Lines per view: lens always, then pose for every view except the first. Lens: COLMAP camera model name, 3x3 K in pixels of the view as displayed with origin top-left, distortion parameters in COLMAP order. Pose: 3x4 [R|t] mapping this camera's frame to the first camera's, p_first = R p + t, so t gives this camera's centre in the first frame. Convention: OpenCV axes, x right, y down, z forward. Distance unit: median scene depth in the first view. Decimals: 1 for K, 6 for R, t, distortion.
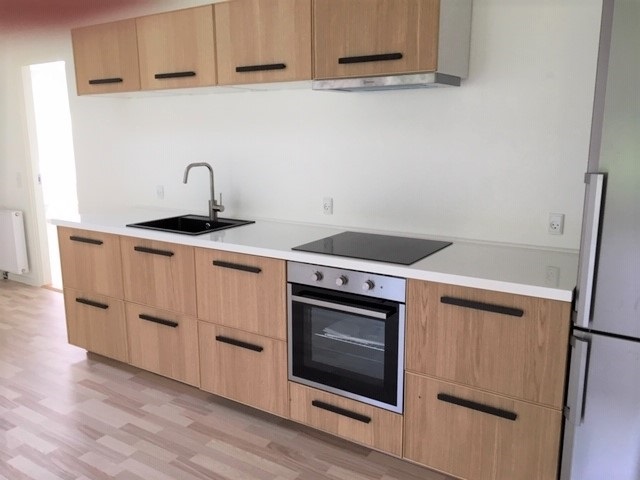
lens RADIAL K [[542.0, 0, 316.5], [0, 542.0, 242.0], [0, 0, 1]] dist [0.055065, -0.070638]
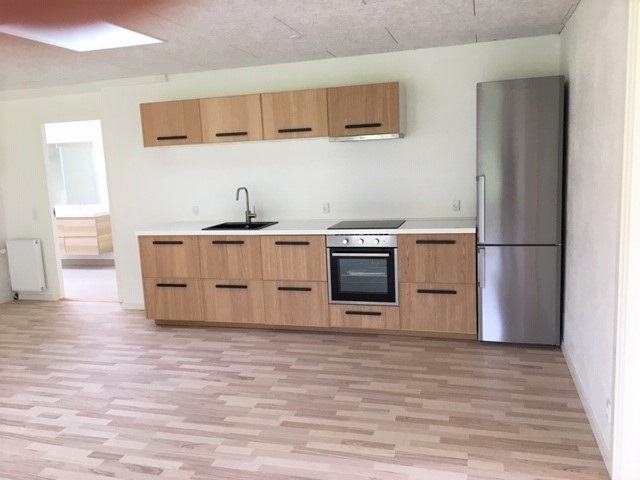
lens RADIAL K [[542.0, 0, 322.3], [0, 542.0, 239.3], [0, 0, 1]] dist [0.055065, -0.070638]
pose [[0.955822, -0.077399, 0.283572, -0.550232], [0.096014, 0.994004, -0.052324, 0.134128], [-0.277822, 0.077239, 0.957522, -0.690507]]
